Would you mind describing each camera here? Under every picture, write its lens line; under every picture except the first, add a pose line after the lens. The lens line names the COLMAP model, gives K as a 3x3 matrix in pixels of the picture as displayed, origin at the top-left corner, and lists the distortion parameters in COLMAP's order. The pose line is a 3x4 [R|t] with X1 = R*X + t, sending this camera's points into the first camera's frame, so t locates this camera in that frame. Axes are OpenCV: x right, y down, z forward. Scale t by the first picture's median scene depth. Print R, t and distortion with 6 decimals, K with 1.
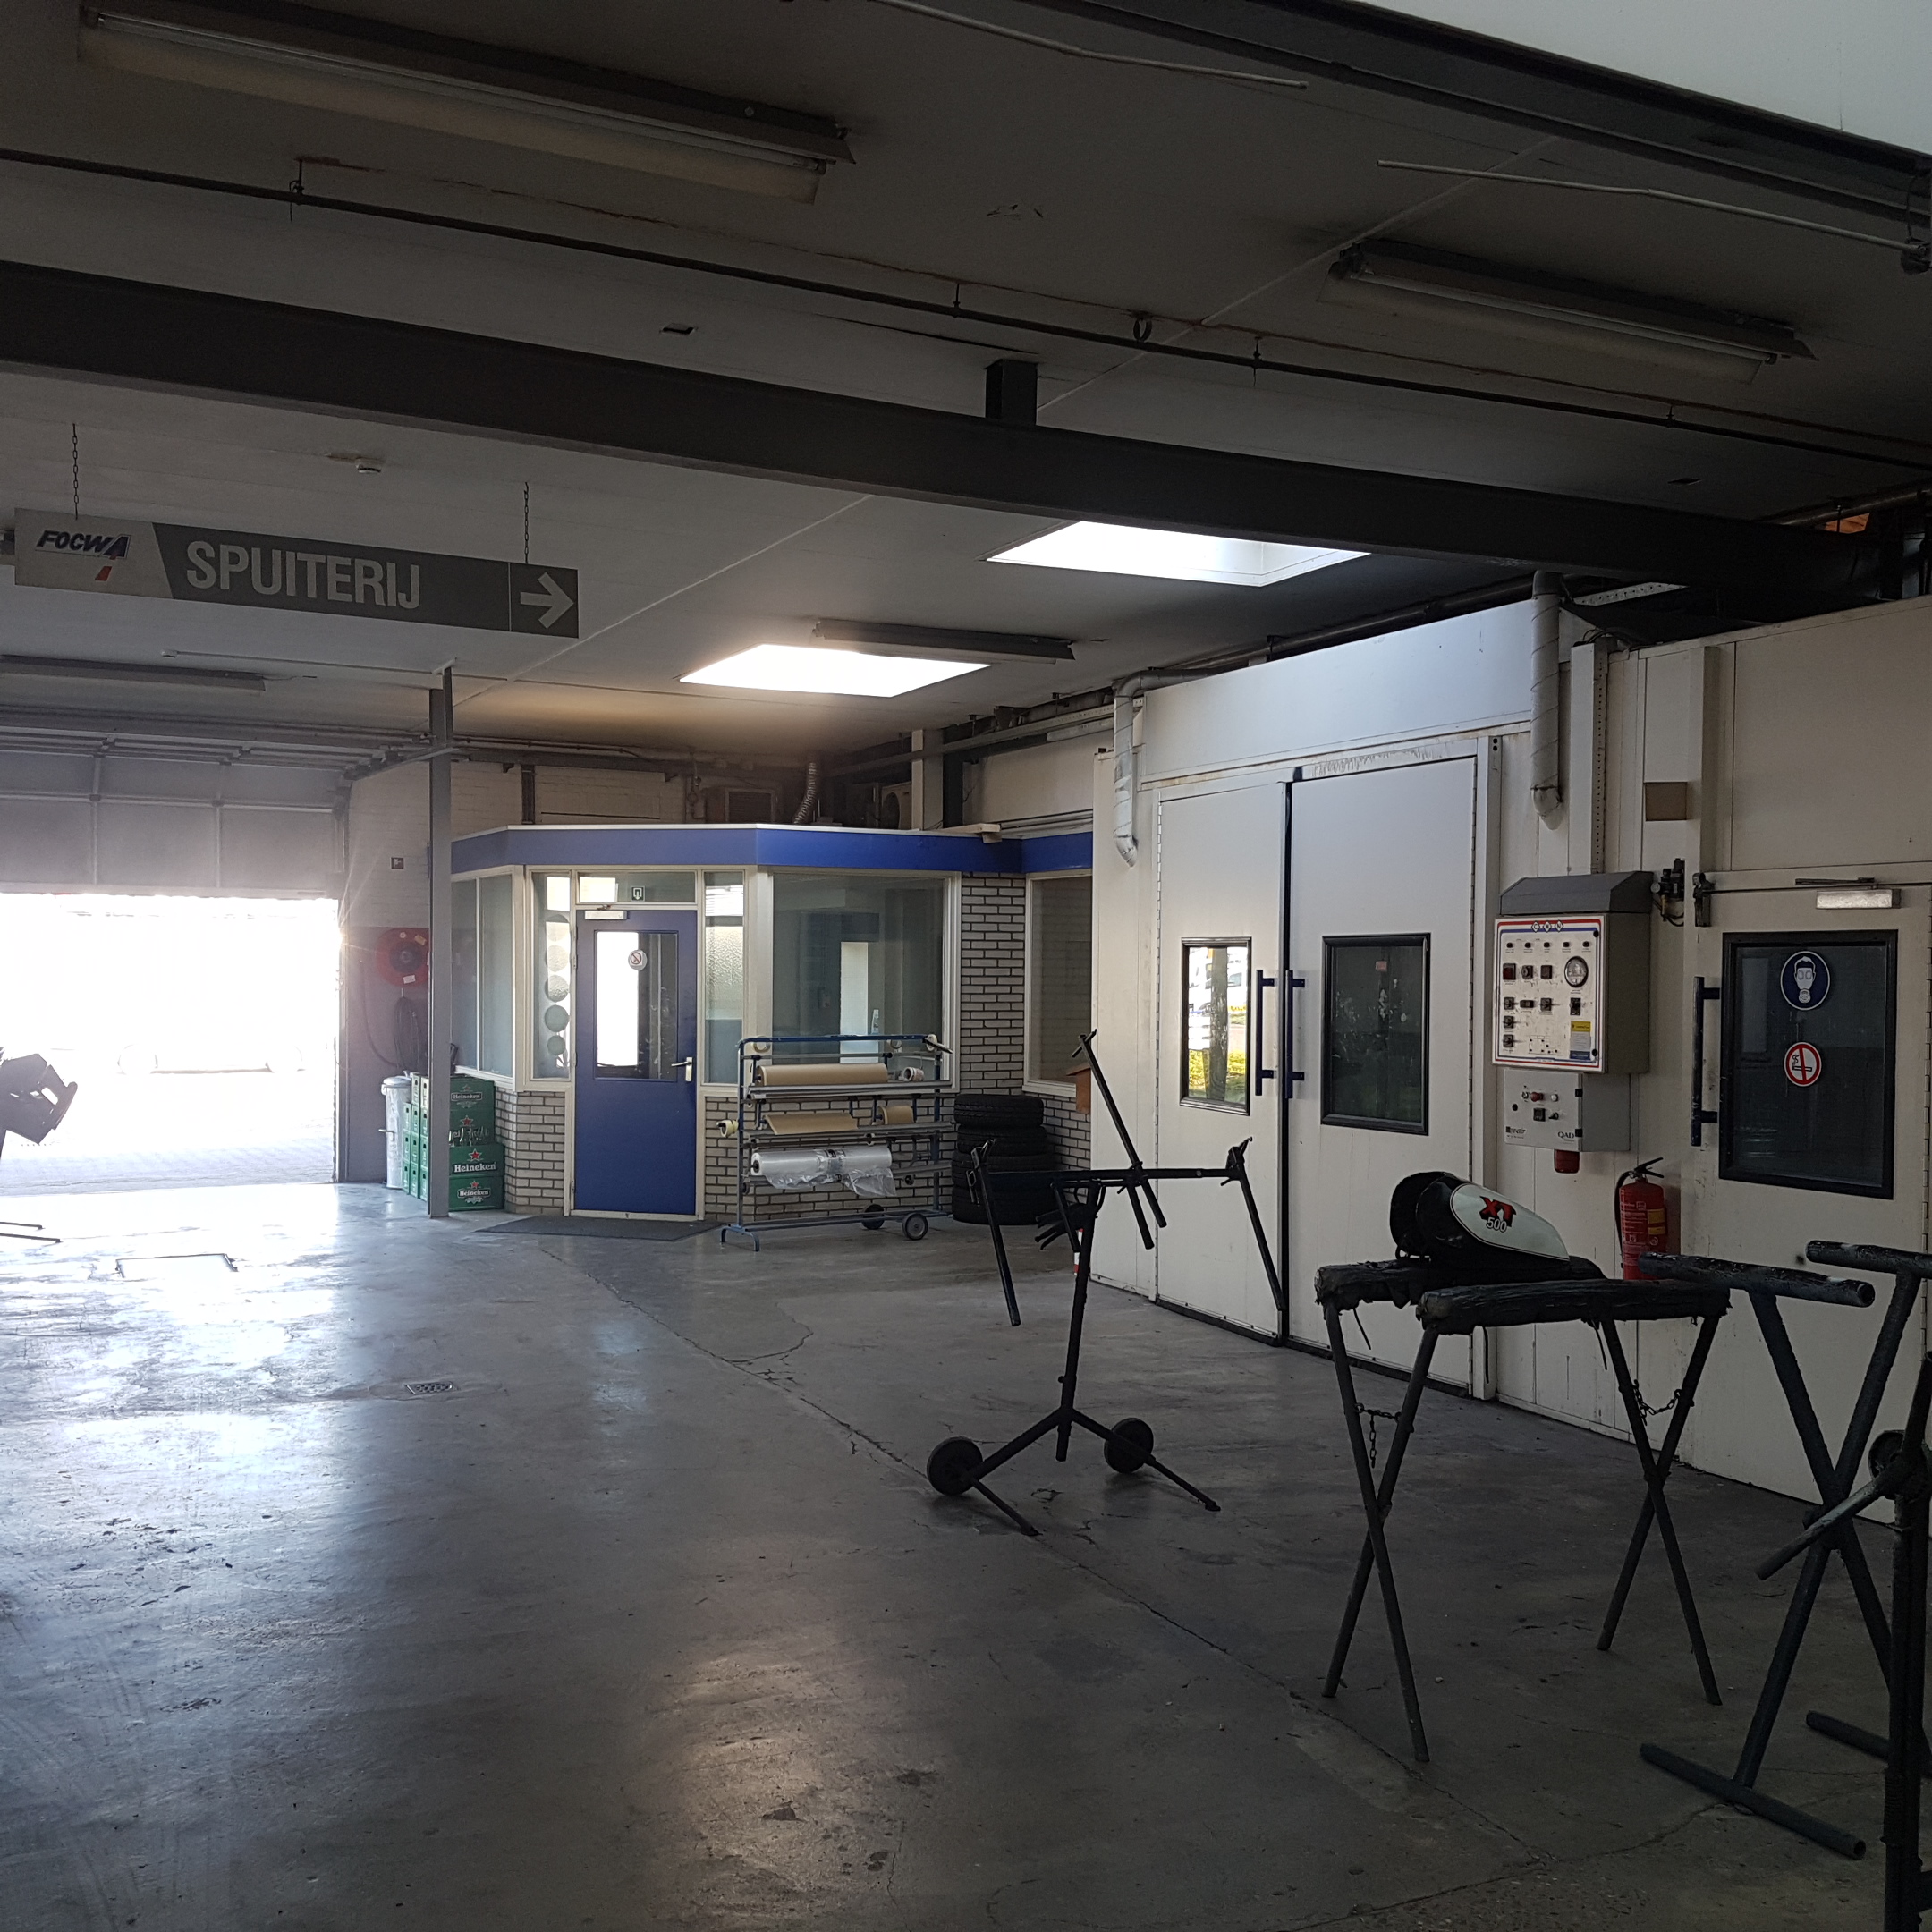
lens RADIAL K [[1946.1, 0, 948.0], [0, 1946.1, 999.0], [0, 0, 1]] dist [0.297280, -0.640426]
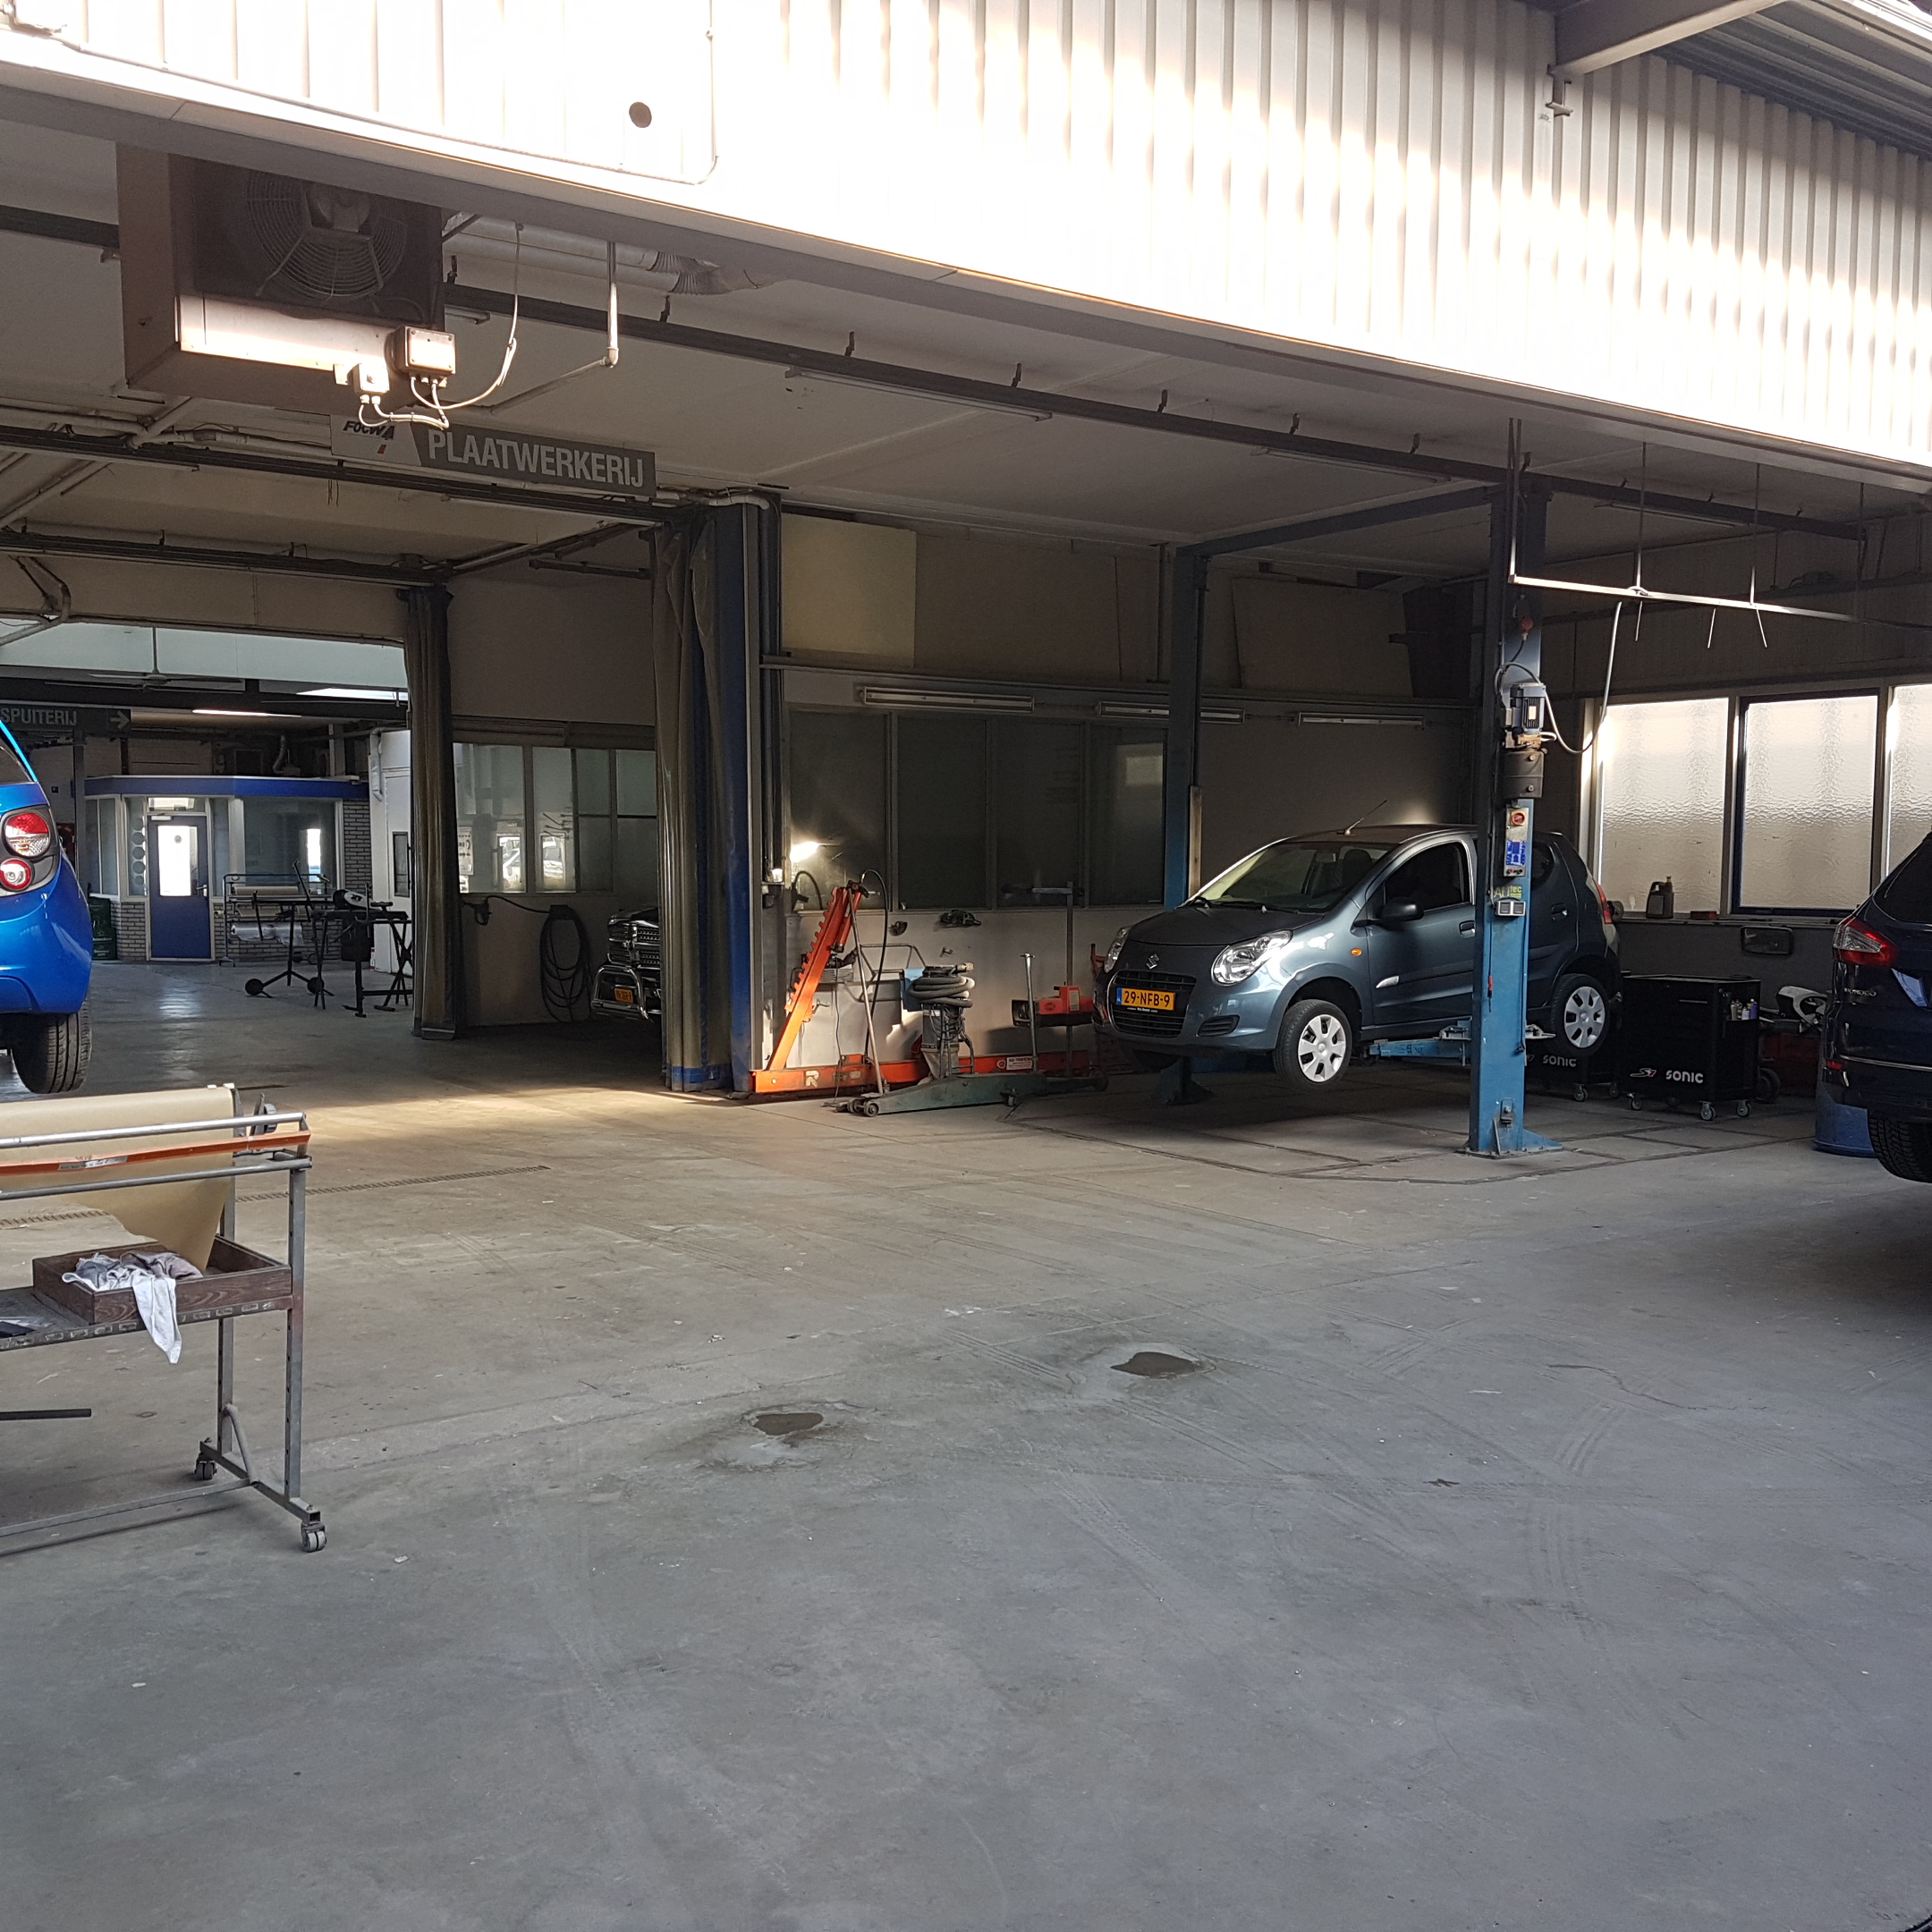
lens RADIAL K [[1946.1, 0, 948.0], [0, 1946.1, 999.0], [0, 0, 1]] dist [0.297280, -0.640426]
pose [[0.986243, -0.018766, 0.164231, 0.336237], [0.008574, 0.998005, 0.062545, 0.026818], [-0.165077, -0.060276, 0.984437, -1.425288]]
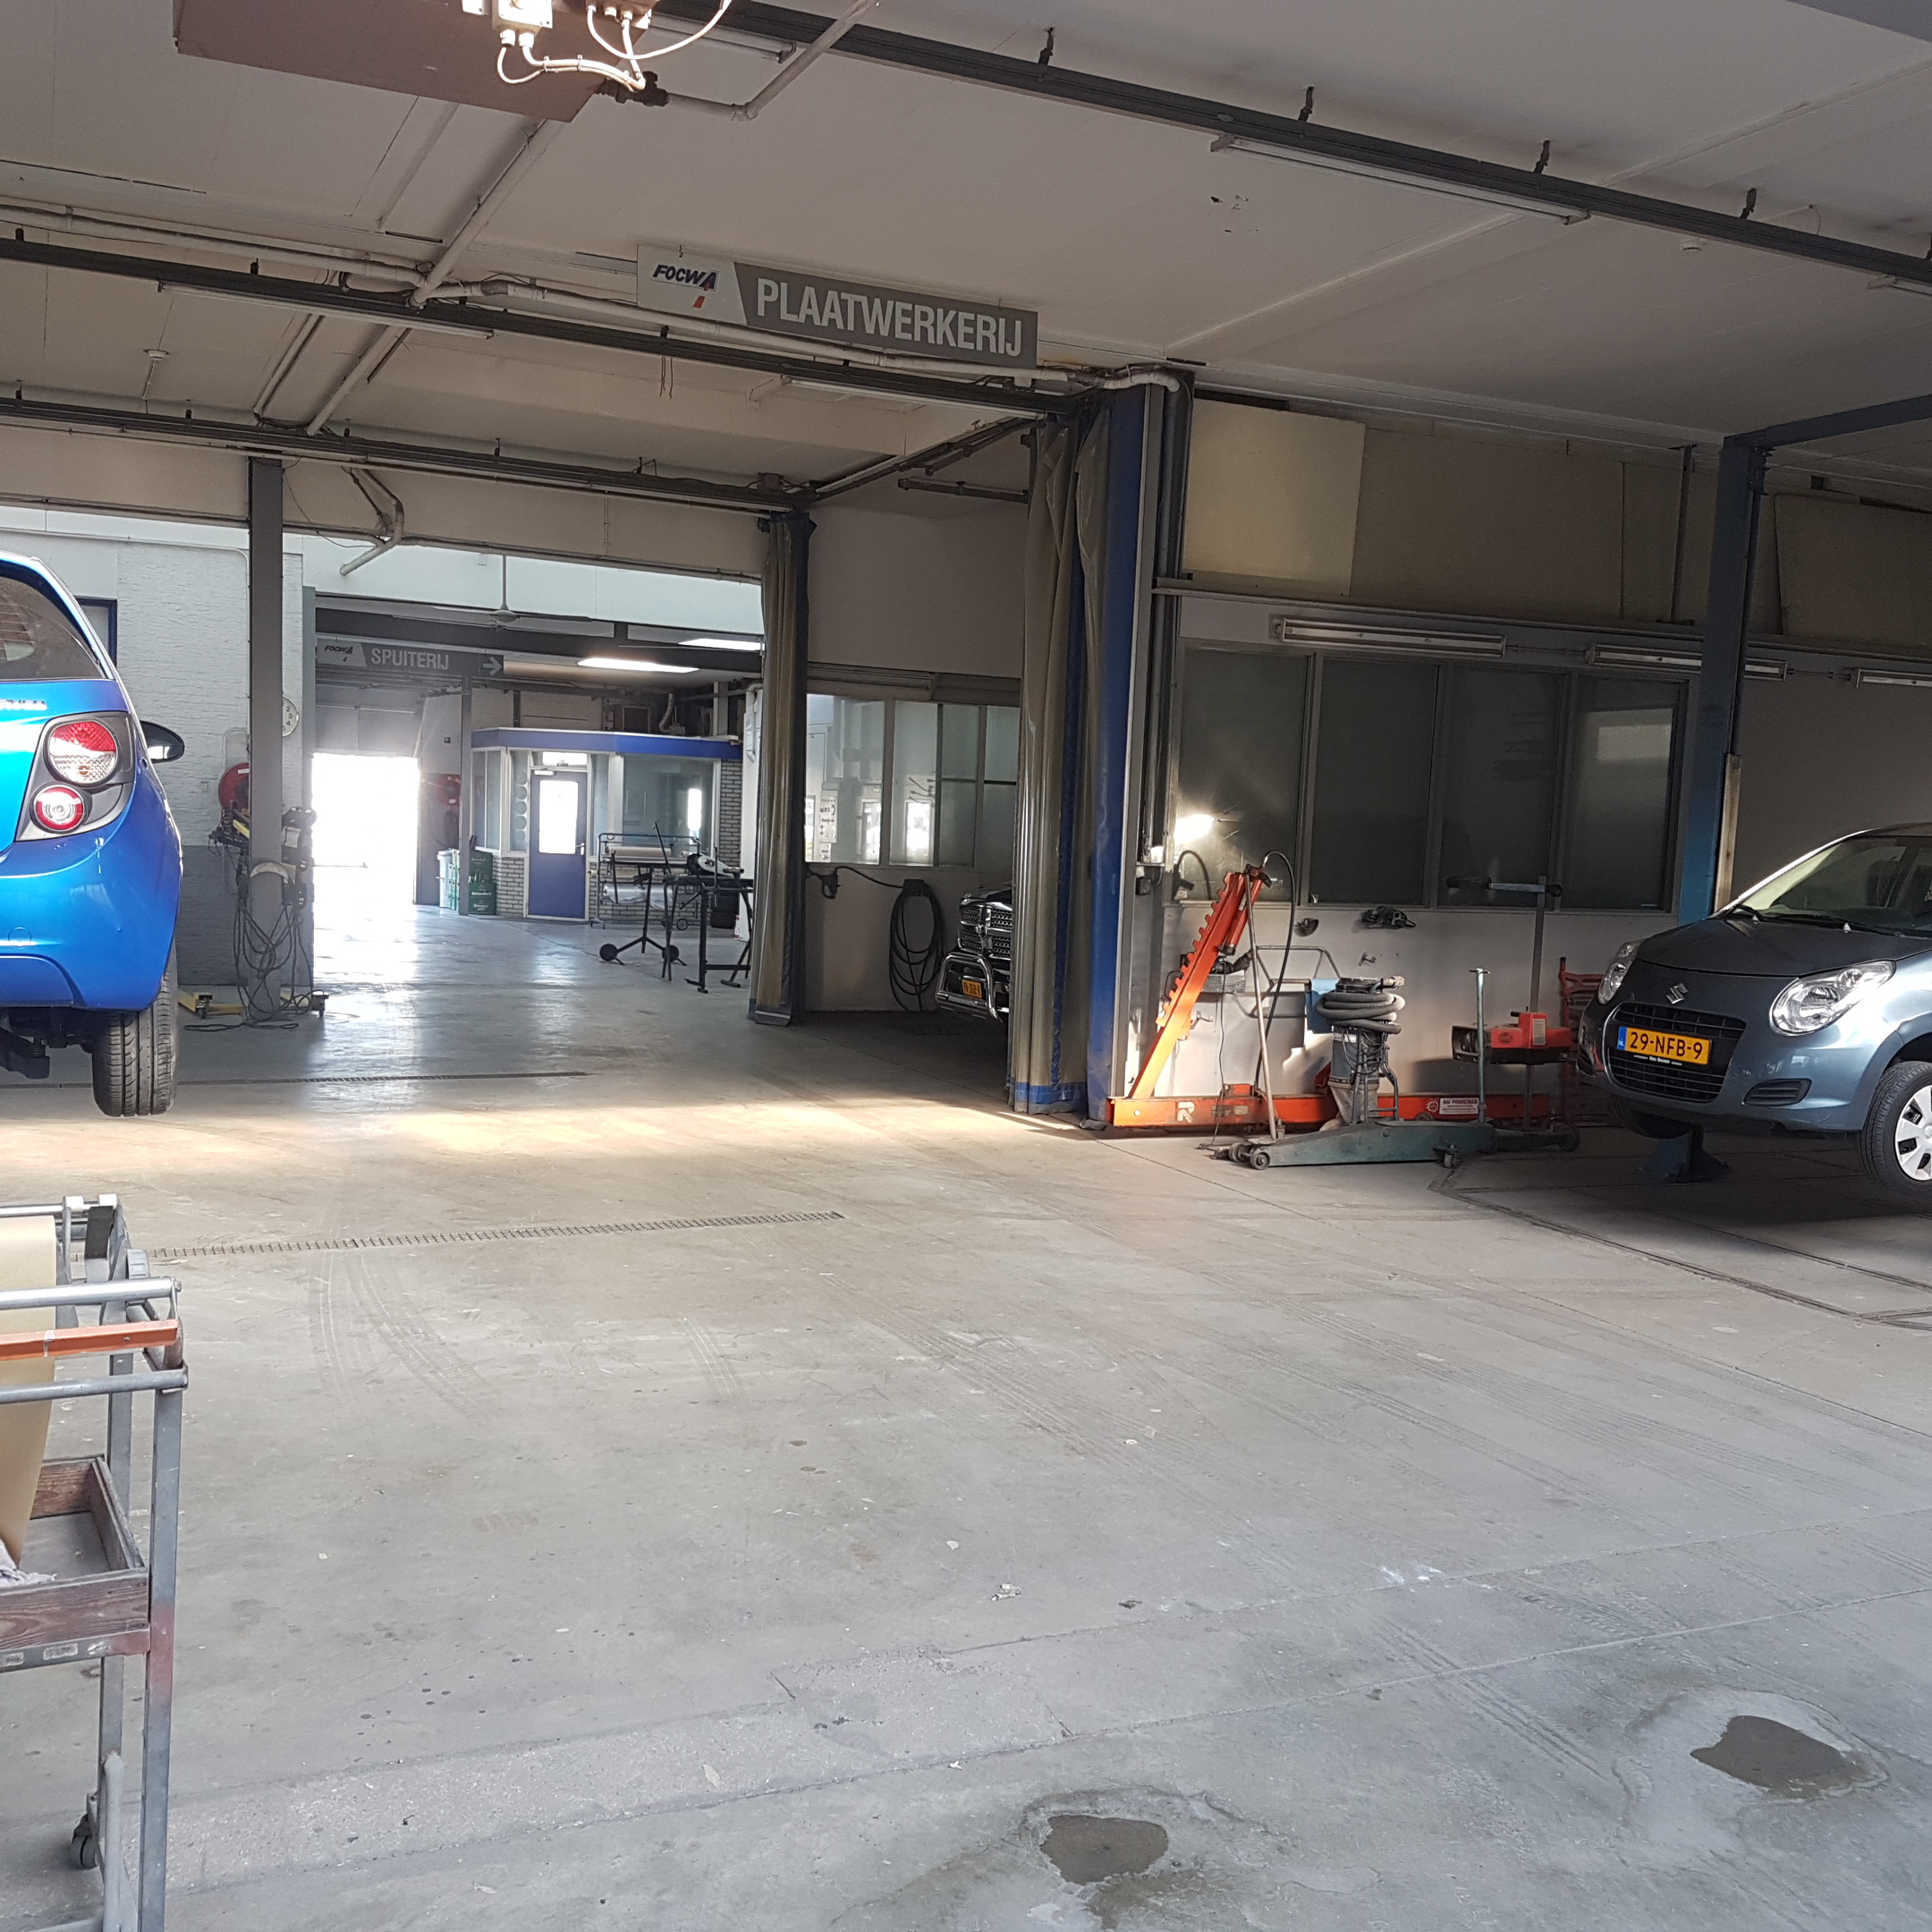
lens RADIAL K [[1946.1, 0, 948.0], [0, 1946.1, 999.0], [0, 0, 1]] dist [0.297280, -0.640426]
pose [[0.998908, 0.035723, -0.030108, 0.359160], [-0.033365, 0.996590, 0.075462, 0.026682], [0.032701, -0.074375, 0.996694, -1.200794]]
